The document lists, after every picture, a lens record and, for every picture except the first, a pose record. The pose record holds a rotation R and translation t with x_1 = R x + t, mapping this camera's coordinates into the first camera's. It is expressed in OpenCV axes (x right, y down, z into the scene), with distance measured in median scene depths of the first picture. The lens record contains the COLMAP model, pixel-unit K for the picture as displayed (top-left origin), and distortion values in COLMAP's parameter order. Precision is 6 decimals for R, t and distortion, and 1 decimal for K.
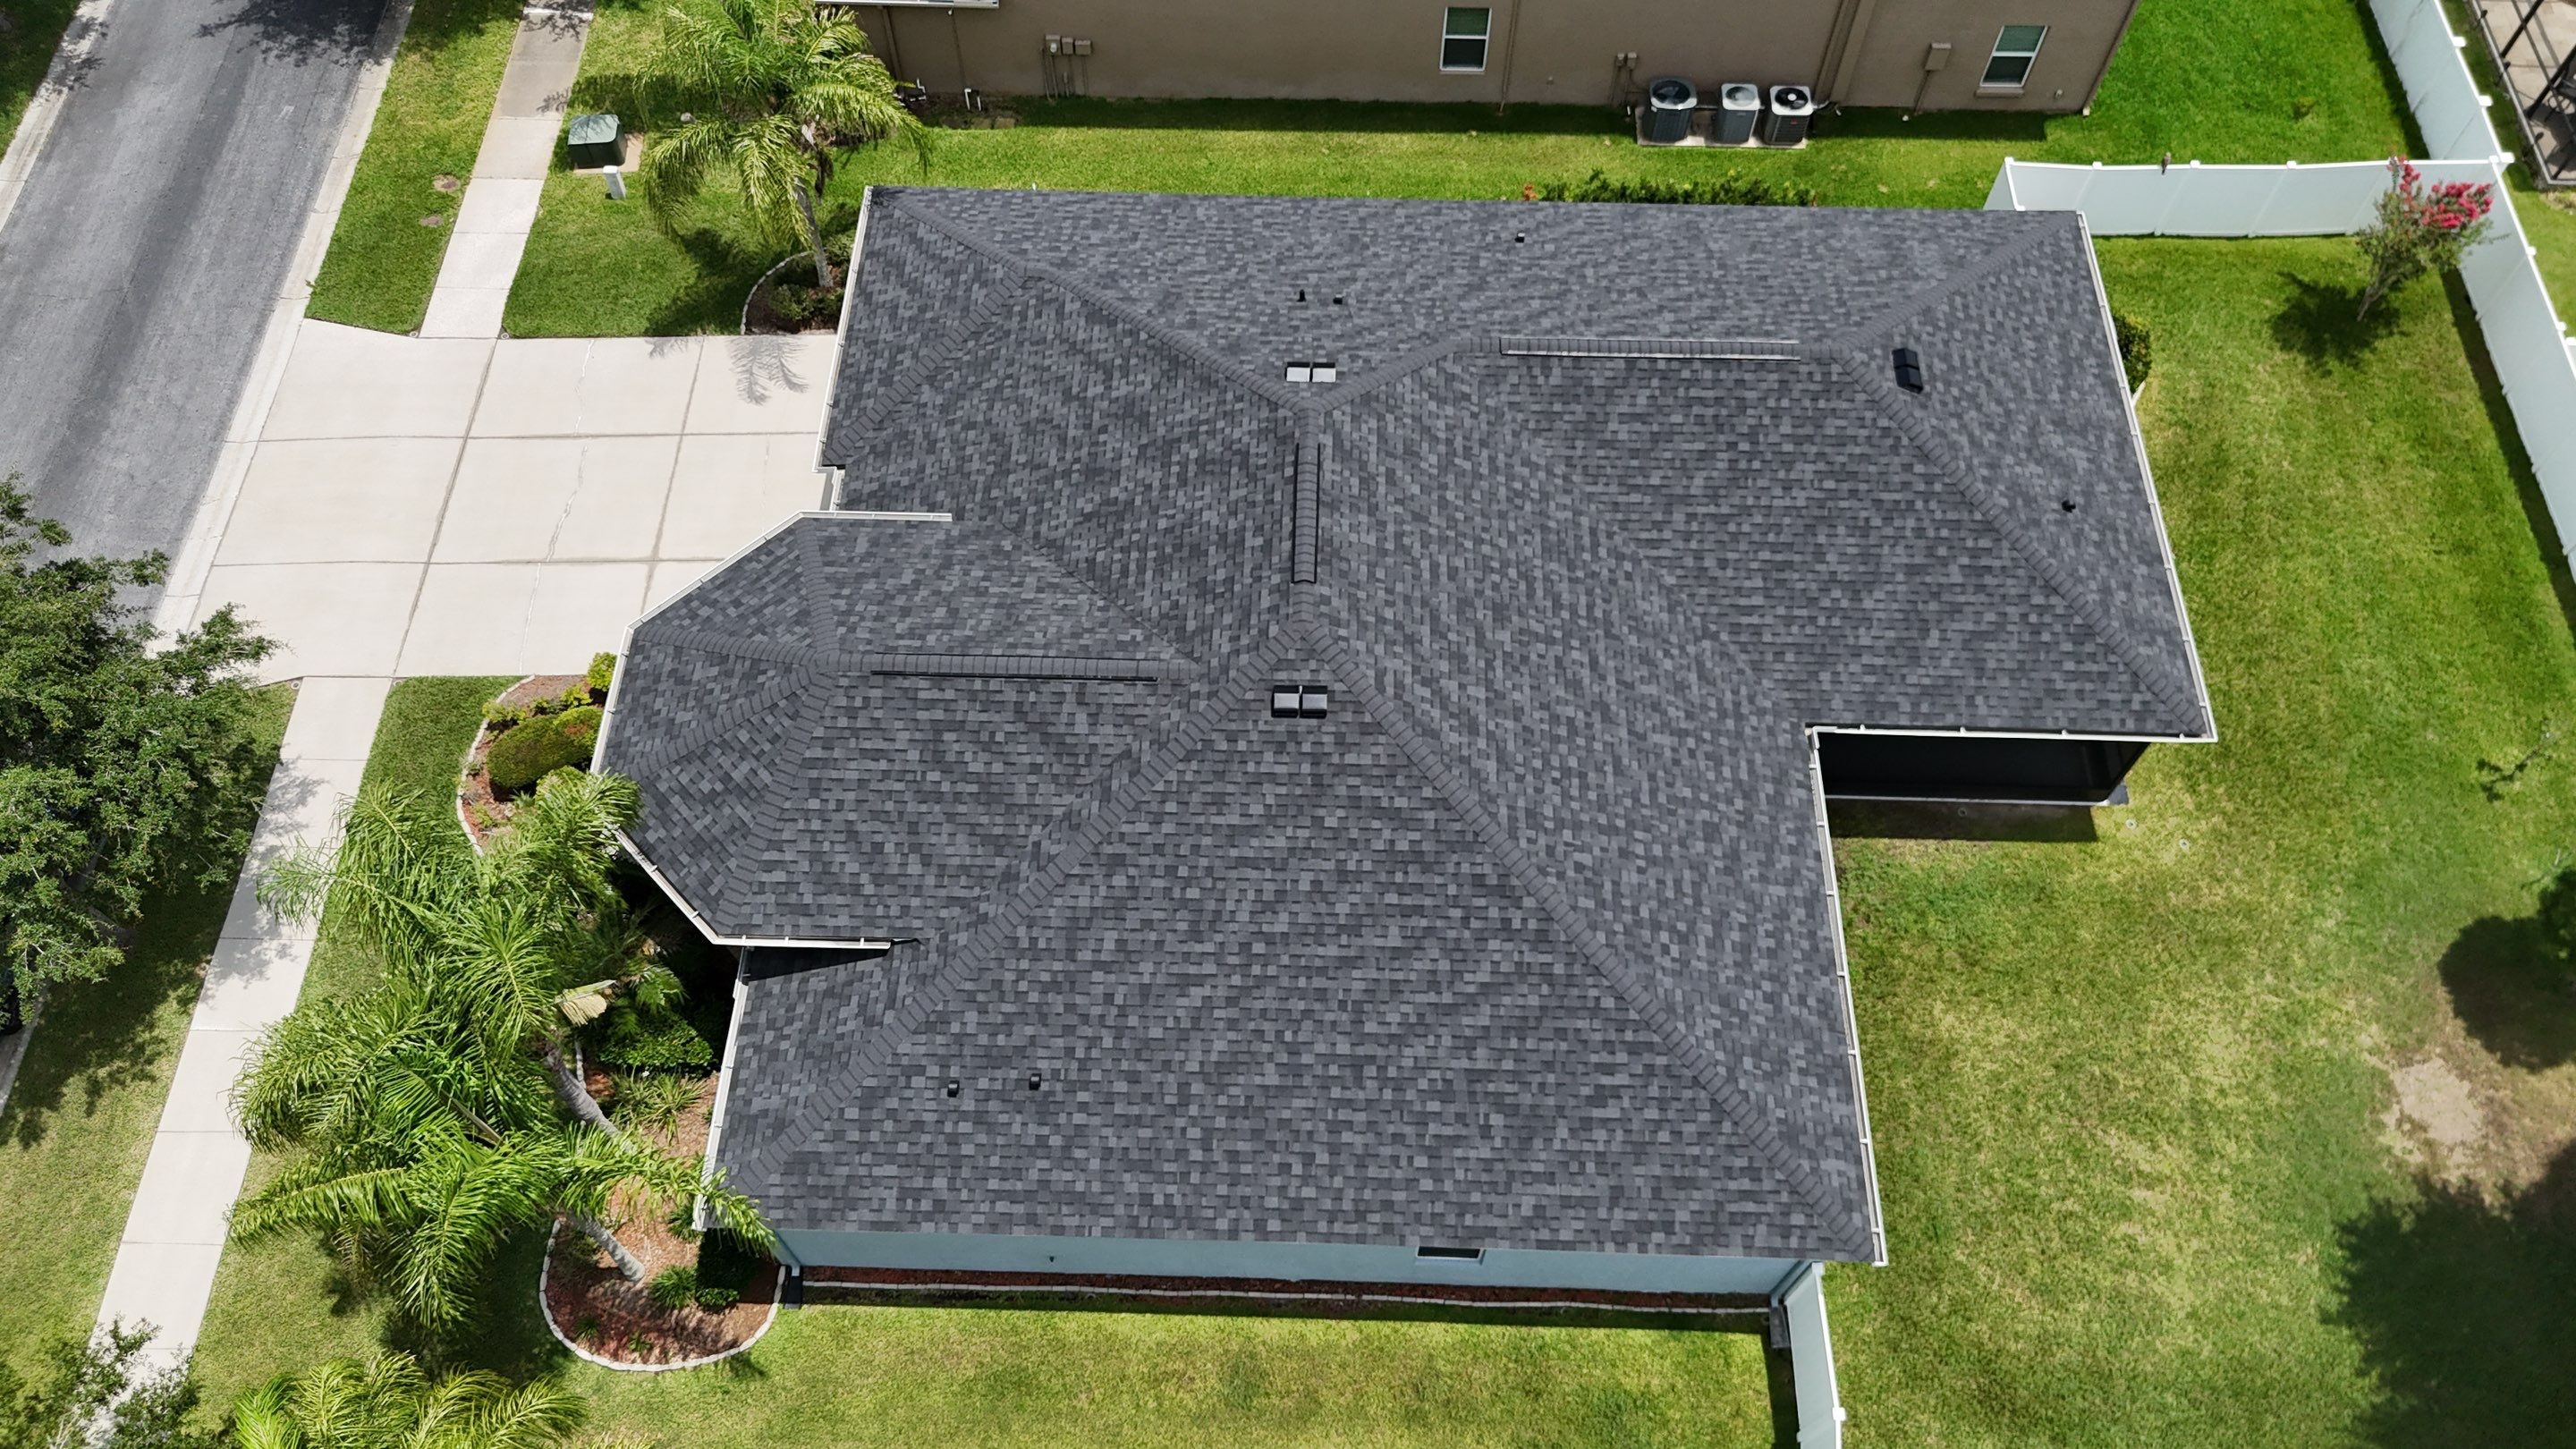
lens RADIAL K [[1911.1, 0, 1283.7], [0, 1911.1, 718.4], [0, 0, 1]] dist [0.086208, -0.097391]
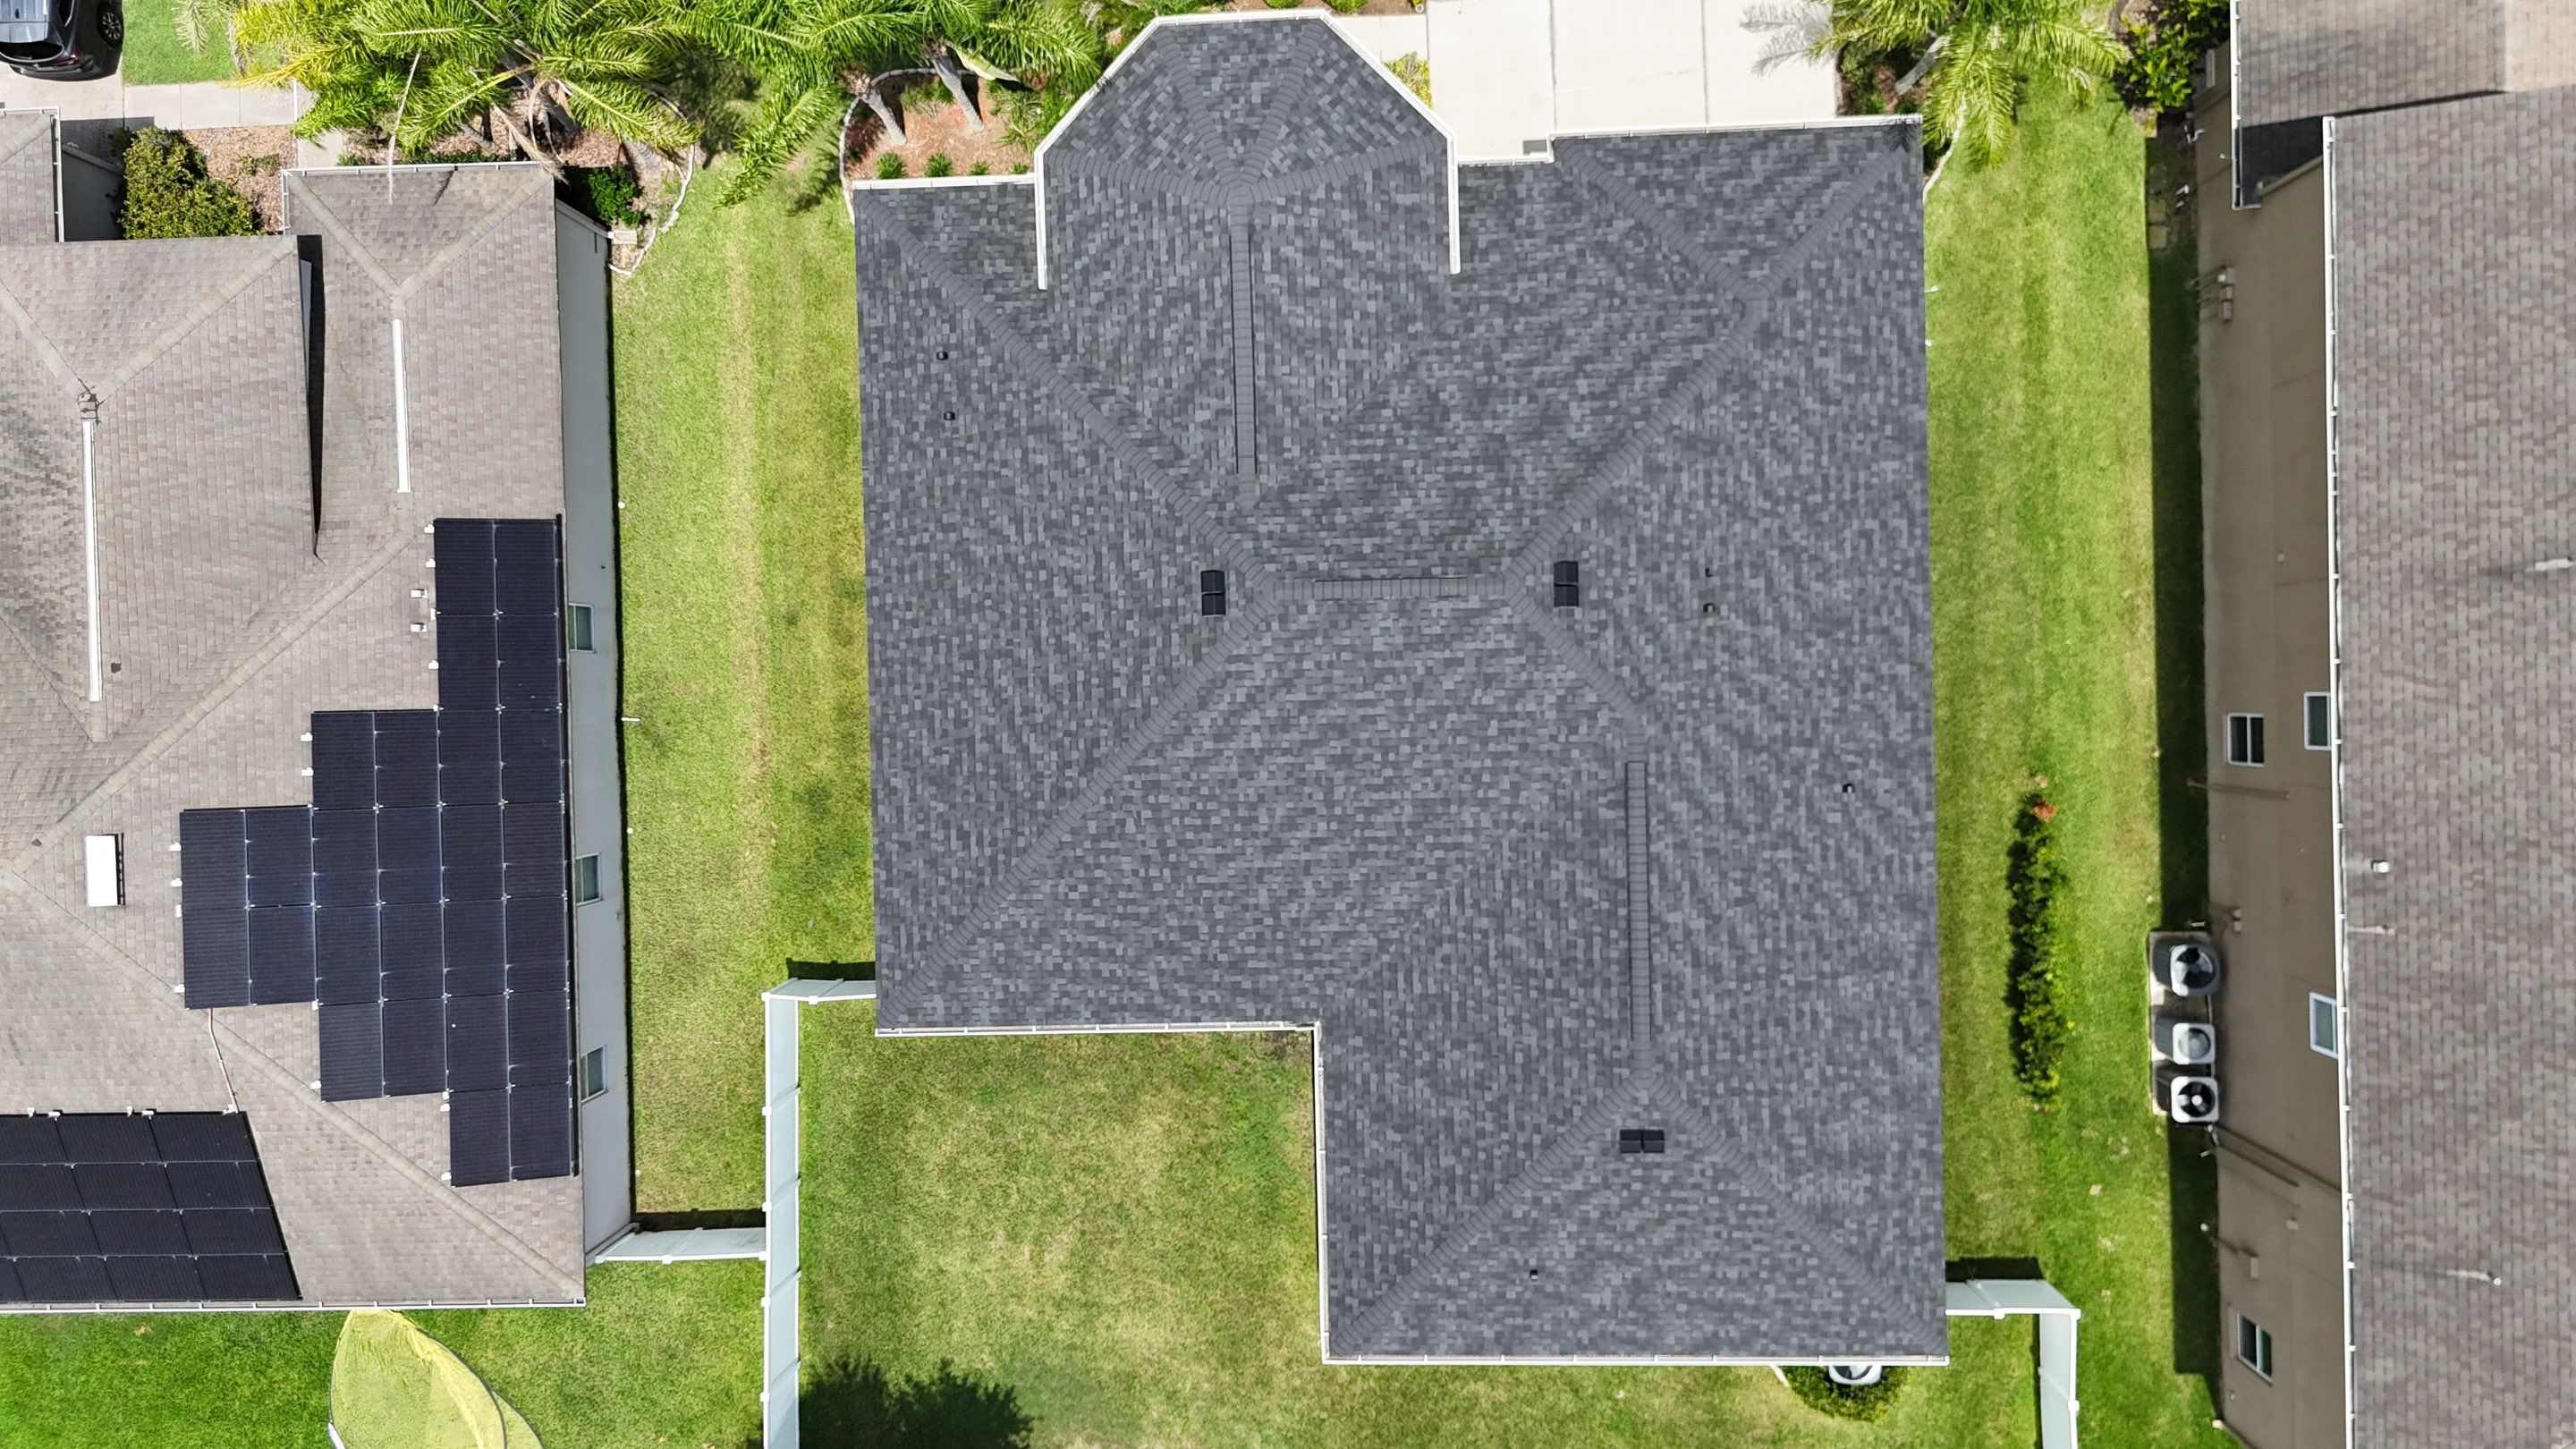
lens RADIAL K [[1923.9, 0, 1279.2], [0, 1923.9, 722.0], [0, 0, 1]] dist [0.149029, -0.399302]
pose [[0.052067, 0.998608, 0.008379, 0.079848], [-0.822816, 0.038143, 0.567026, -0.716085], [0.565917, -0.036418, 0.823657, 0.006304]]
